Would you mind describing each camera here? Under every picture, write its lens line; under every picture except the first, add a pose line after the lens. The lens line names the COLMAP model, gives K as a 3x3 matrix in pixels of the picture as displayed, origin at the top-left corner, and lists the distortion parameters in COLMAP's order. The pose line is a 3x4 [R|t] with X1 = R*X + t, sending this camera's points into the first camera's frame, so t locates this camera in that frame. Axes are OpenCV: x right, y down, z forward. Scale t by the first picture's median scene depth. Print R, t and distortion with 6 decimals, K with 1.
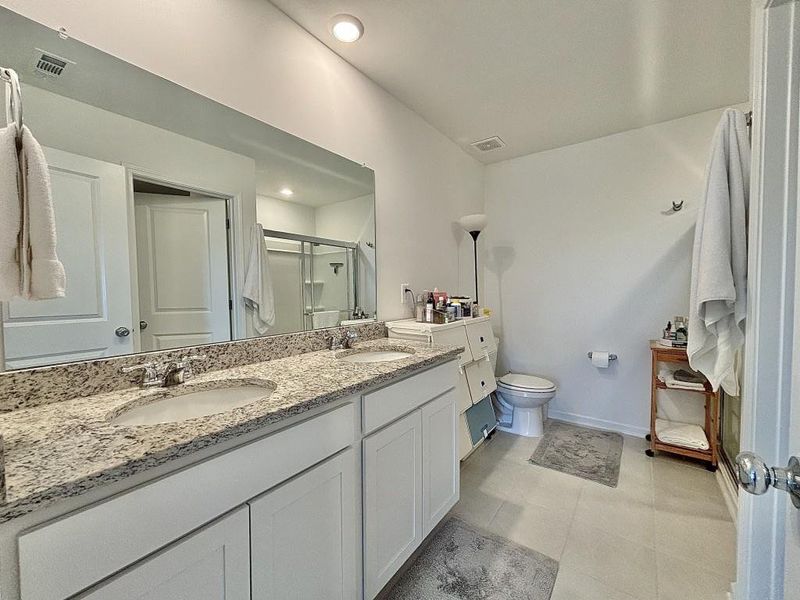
lens RADIAL K [[323.8, 0, 398.8], [0, 323.8, 299.4], [0, 0, 1]] dist [-0.002358, 0.001682]
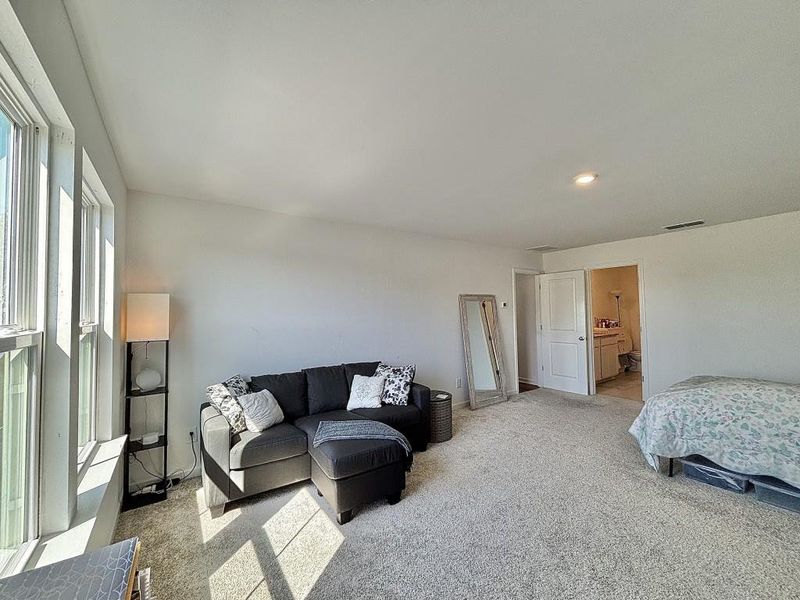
lens RADIAL K [[323.8, 0, 397.9], [0, 323.8, 301.4], [0, 0, 1]] dist [-0.002358, 0.001682]
pose [[0.945181, -0.016205, -0.326146, -0.774803], [-0.007506, 0.997426, -0.071311, 0.050670], [0.326462, 0.069850, 0.942626, -2.671069]]
